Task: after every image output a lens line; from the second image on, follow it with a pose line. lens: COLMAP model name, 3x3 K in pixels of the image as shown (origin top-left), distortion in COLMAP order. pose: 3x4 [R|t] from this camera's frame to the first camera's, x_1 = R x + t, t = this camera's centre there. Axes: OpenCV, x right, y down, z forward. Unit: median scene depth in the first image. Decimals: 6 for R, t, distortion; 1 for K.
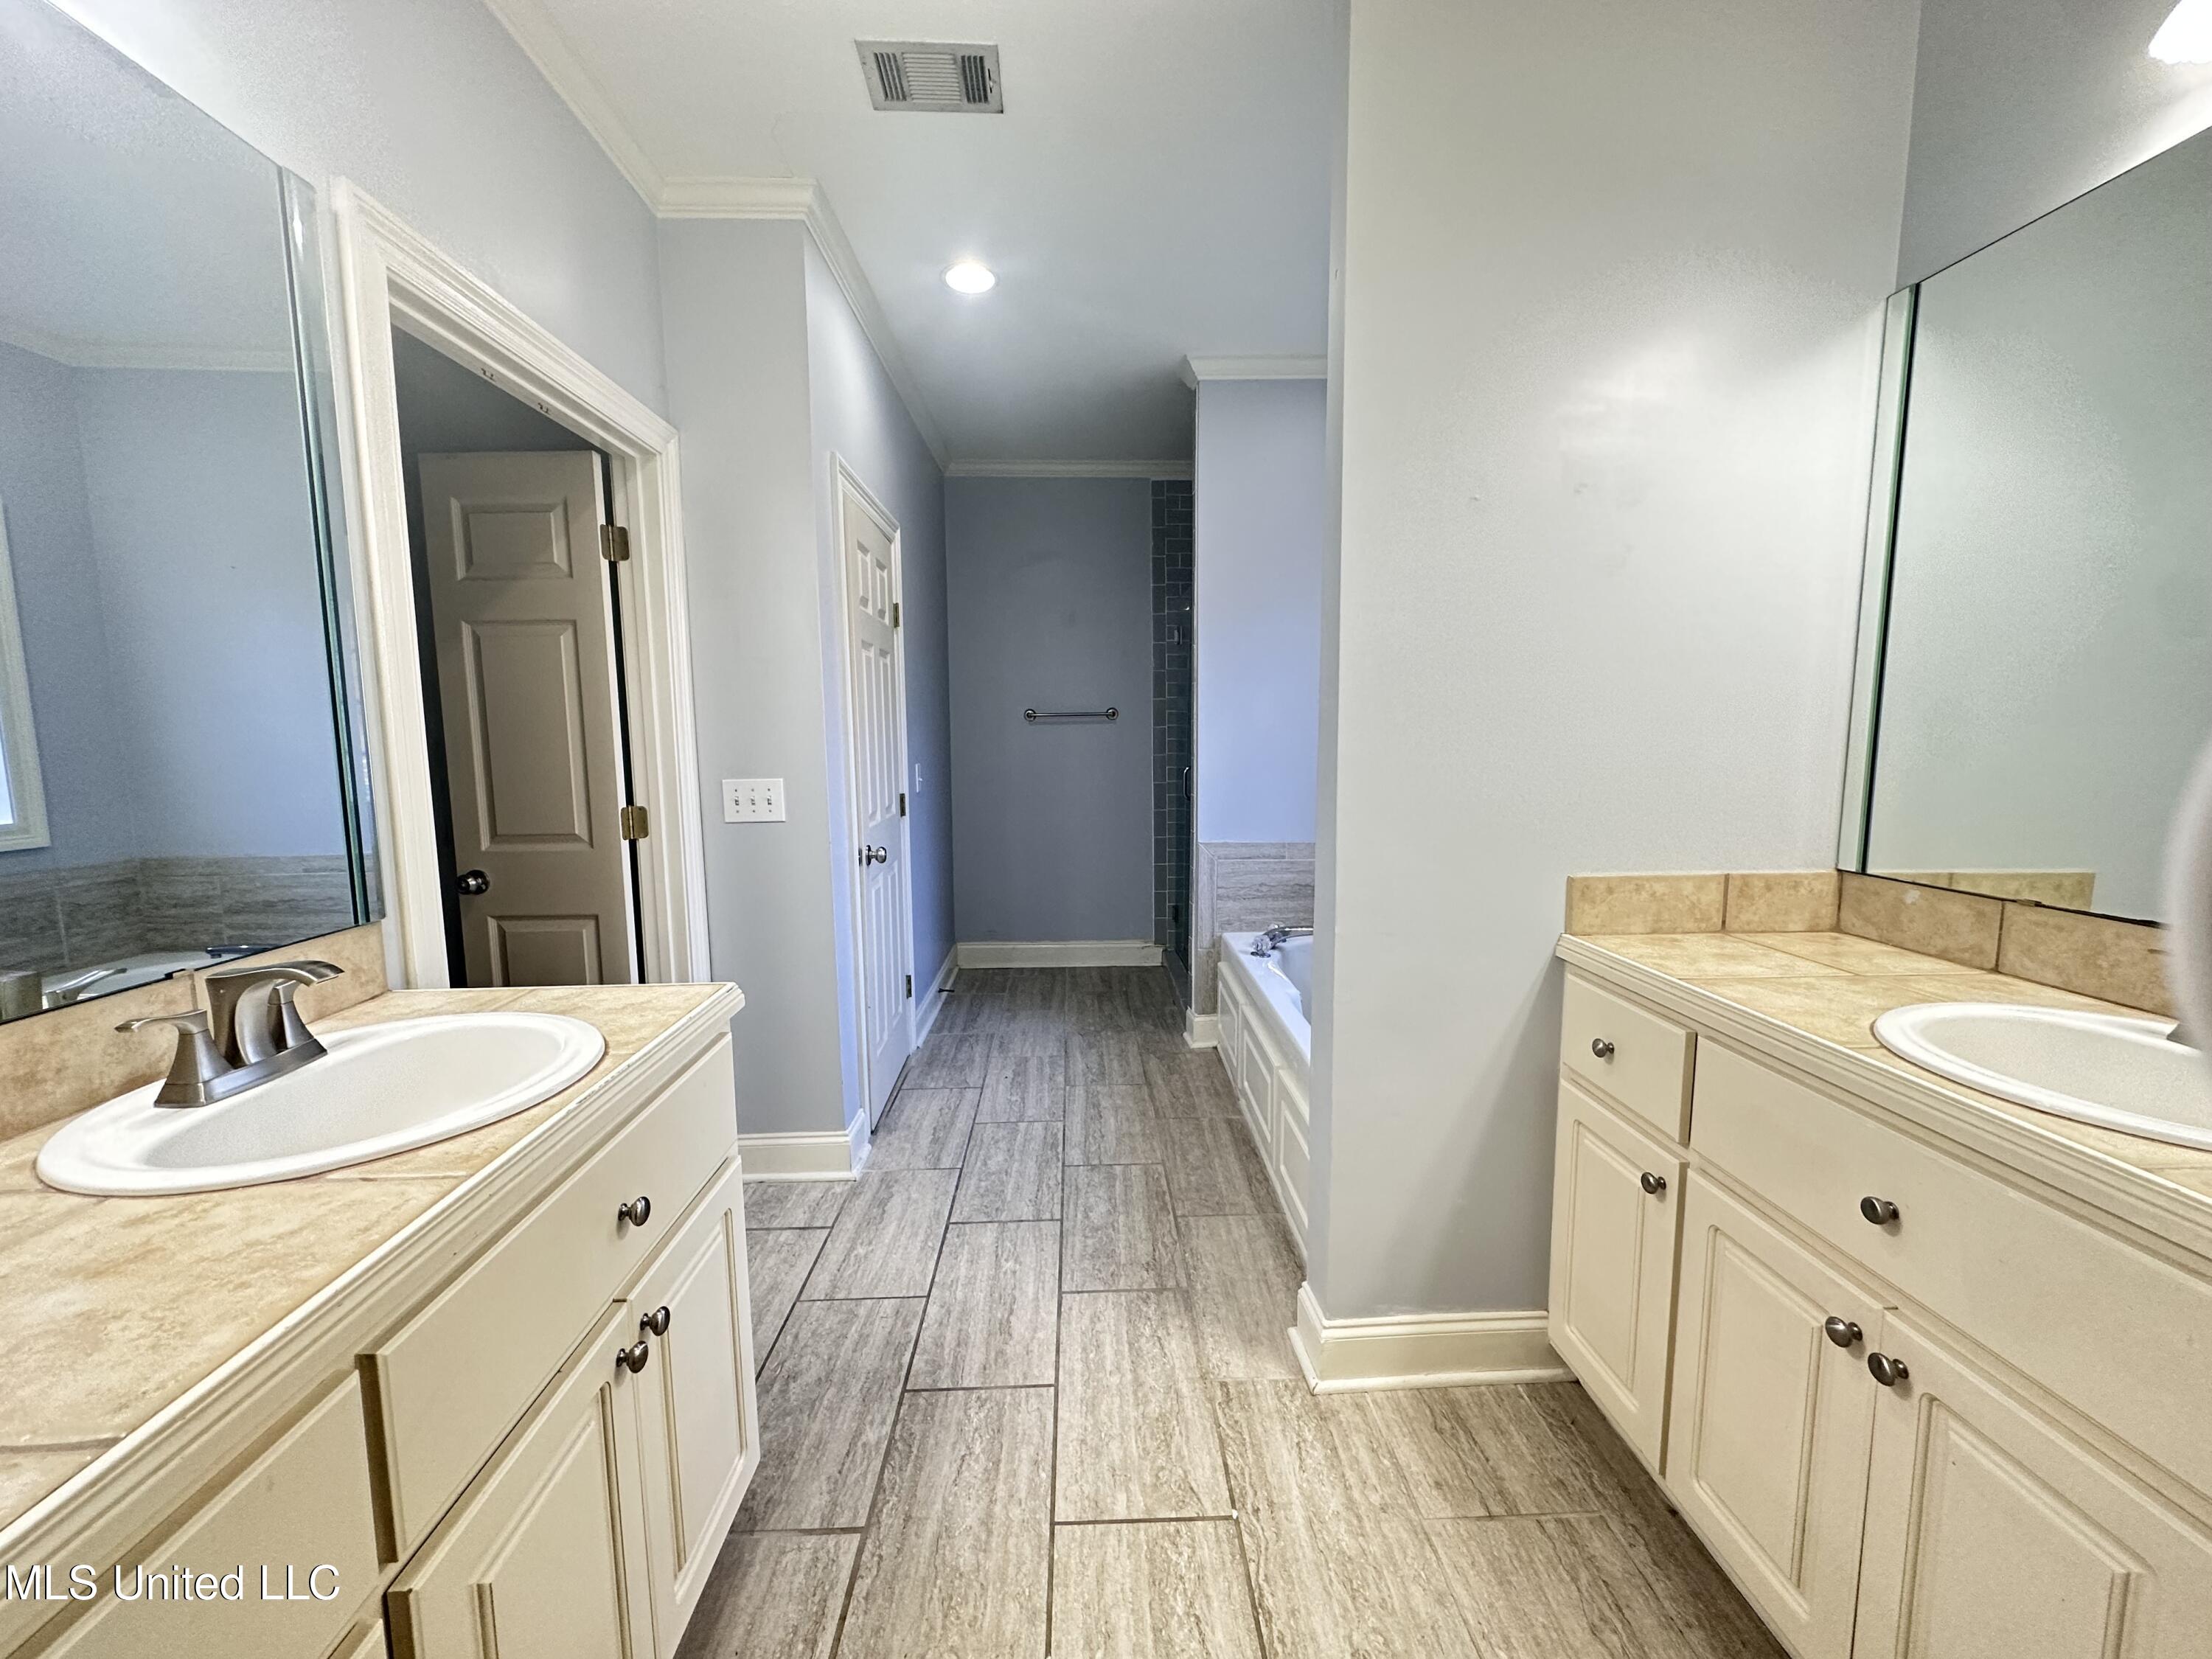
lens RADIAL K [[881.3, 0, 1108.8], [0, 881.3, 831.2], [0, 0, 1]] dist [0.001500, -0.000029]
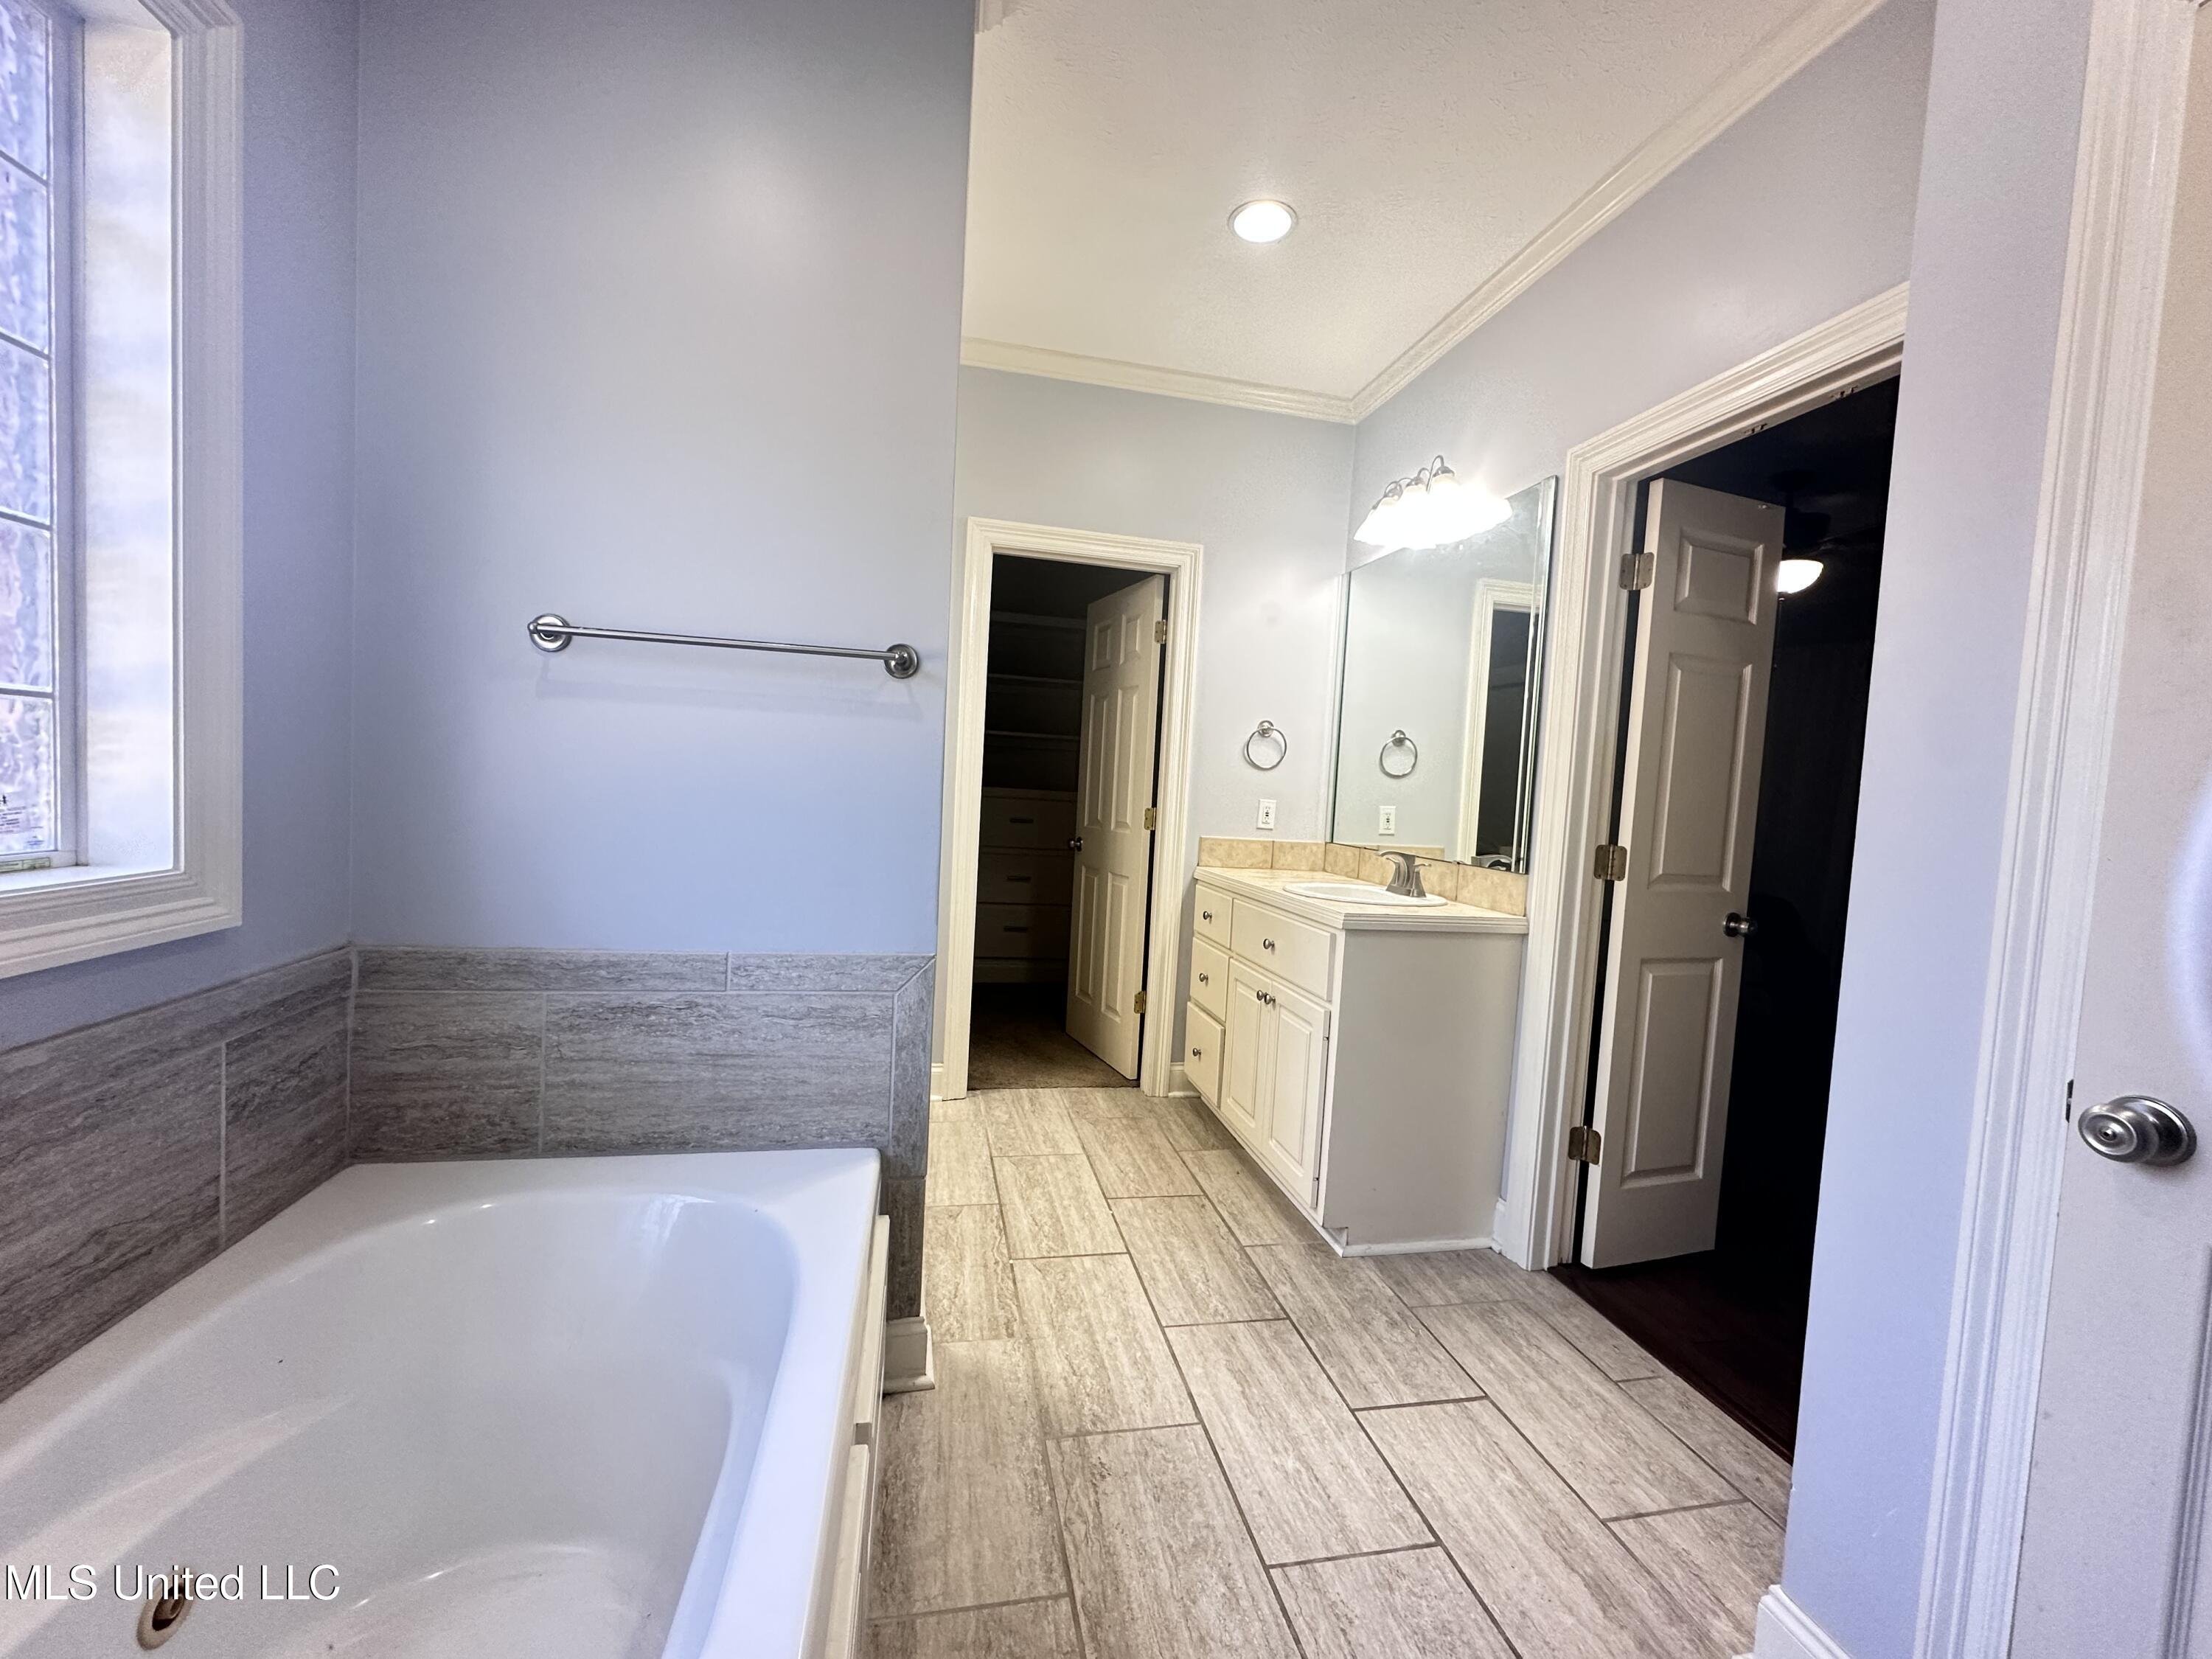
lens RADIAL K [[881.3, 0, 1103.3], [0, 881.3, 831.7], [0, 0, 1]] dist [0.001500, -0.000029]
pose [[-0.984884, -0.038410, -0.168906, 0.135308], [-0.066590, 0.984128, 0.164491, -0.098565], [0.159907, 0.173251, -0.971810, 1.181419]]
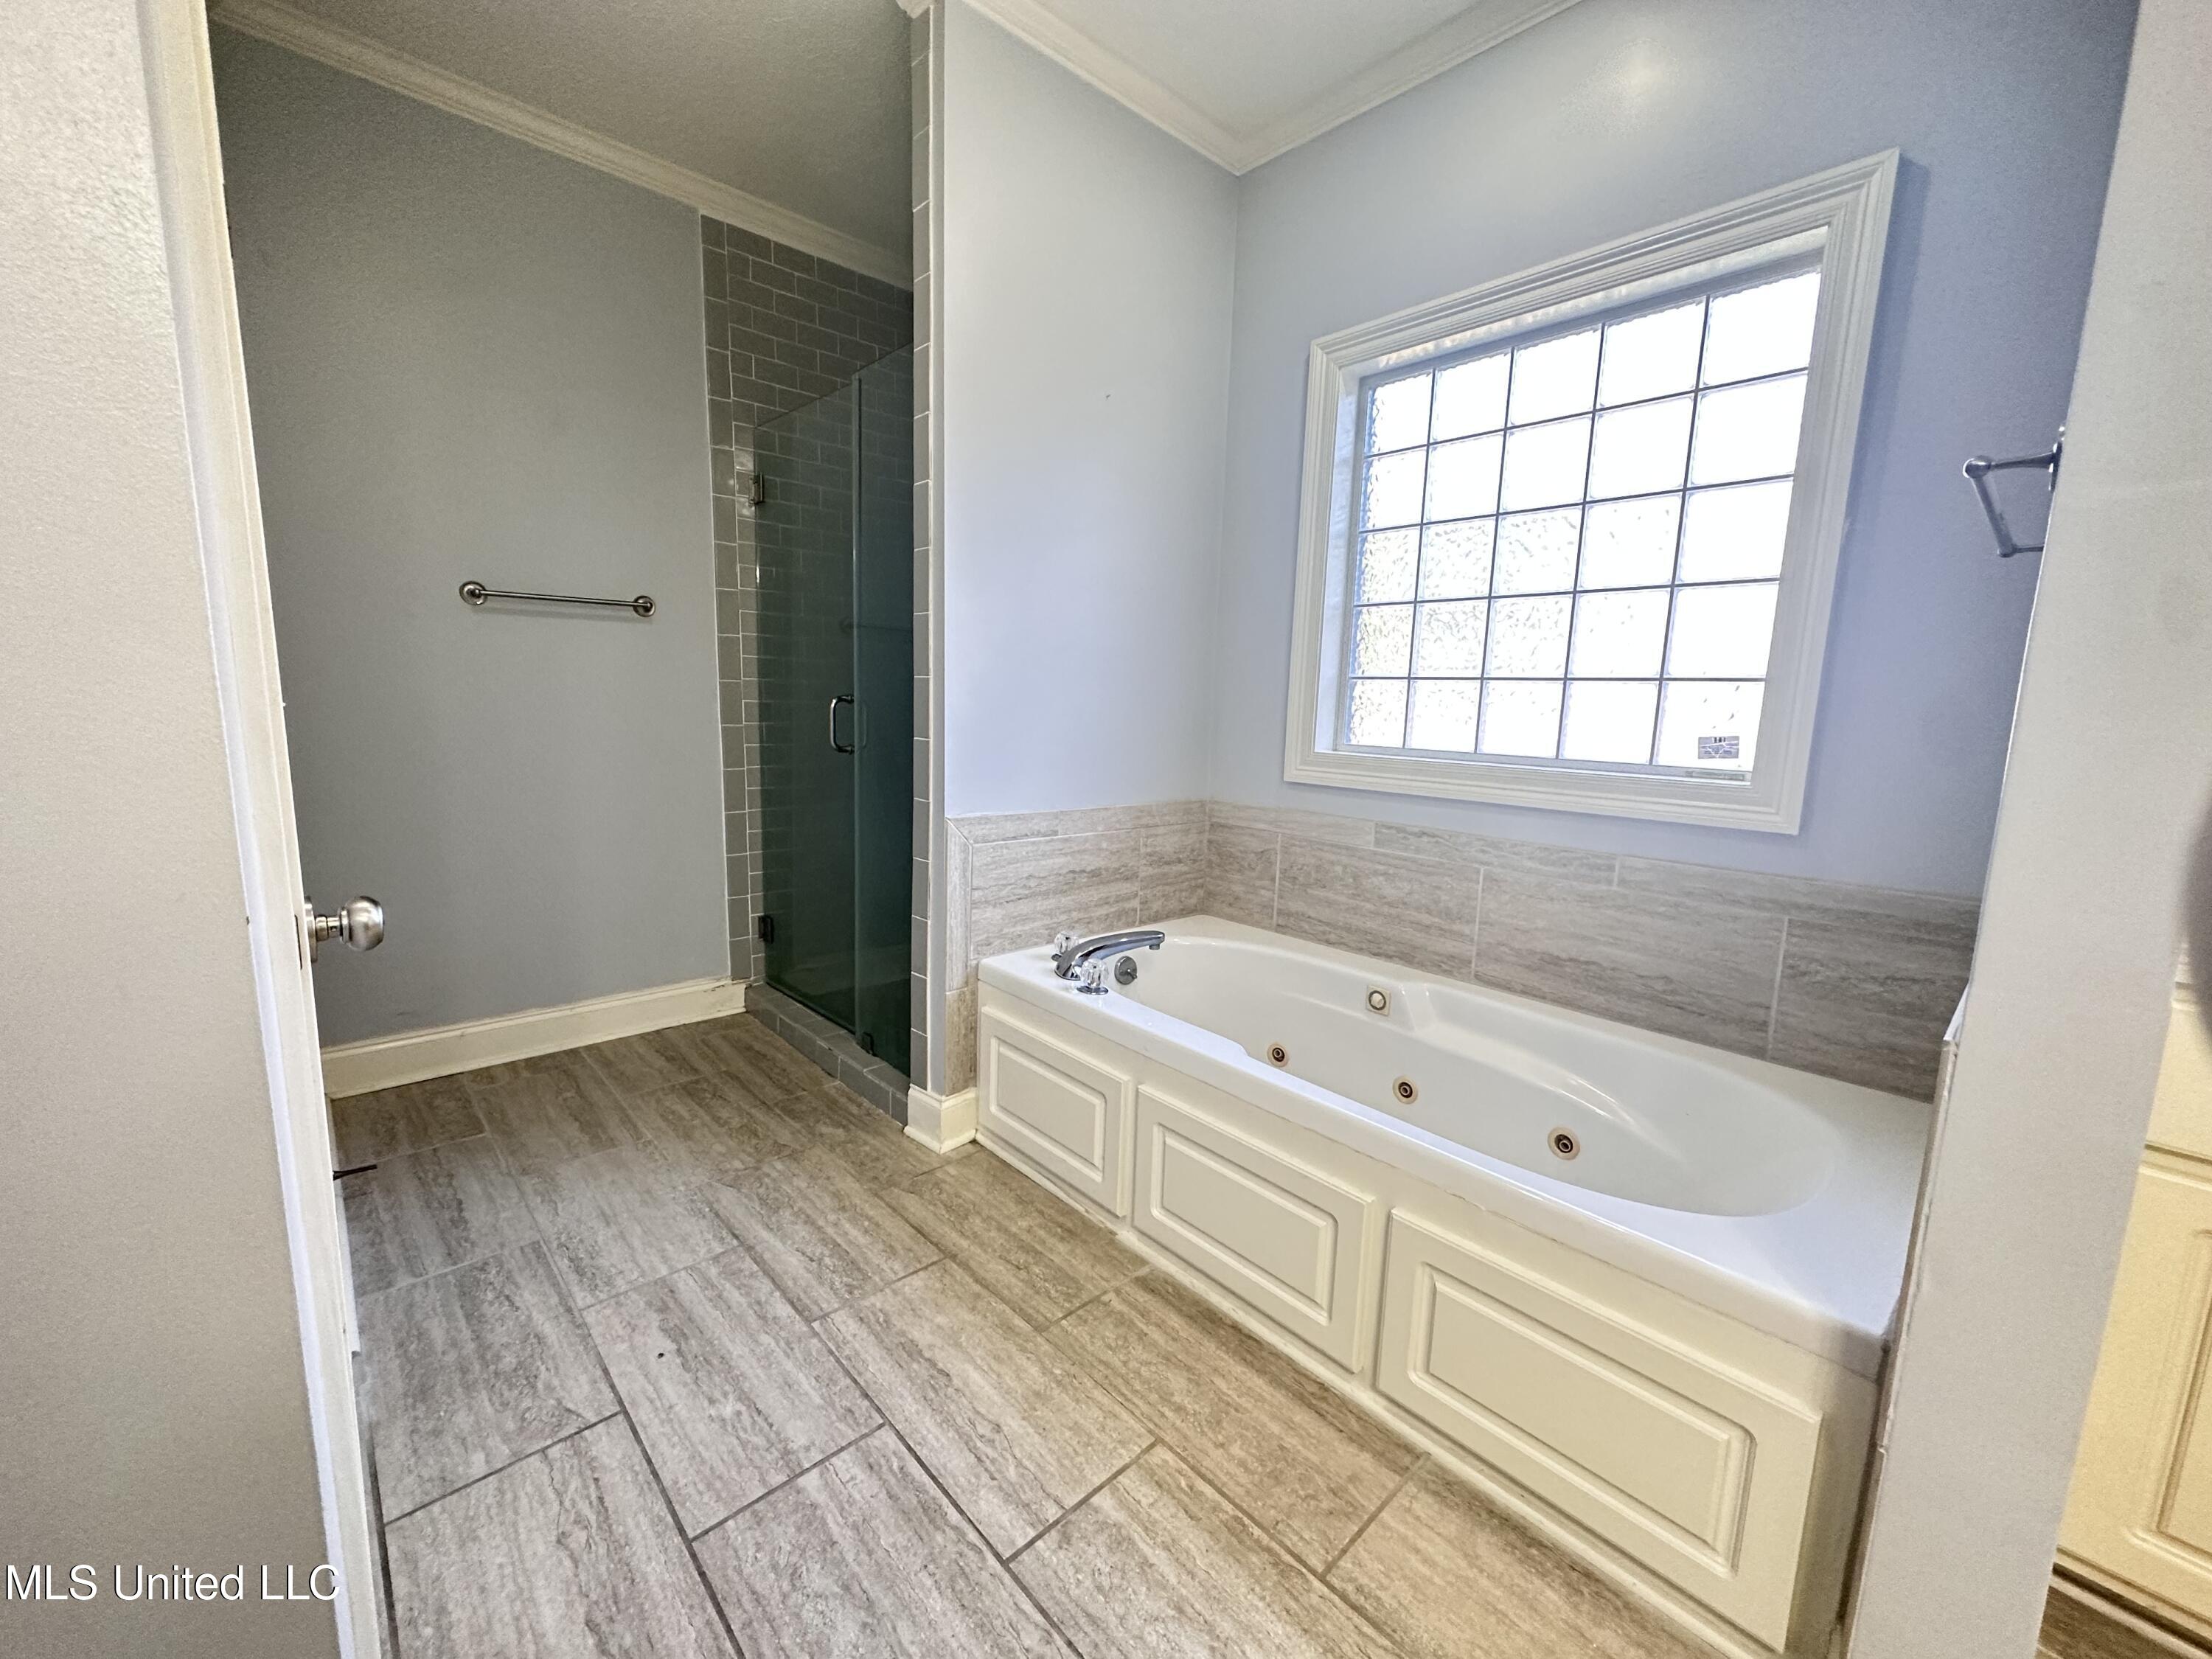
lens RADIAL K [[881.3, 0, 1105.6], [0, 881.3, 825.6], [0, 0, 1]] dist [0.001500, -0.000029]
pose [[0.756468, -0.062754, 0.651013, -0.253834], [0.036065, 0.997874, 0.054282, -0.013334], [-0.653035, -0.017583, 0.757124, 0.577499]]
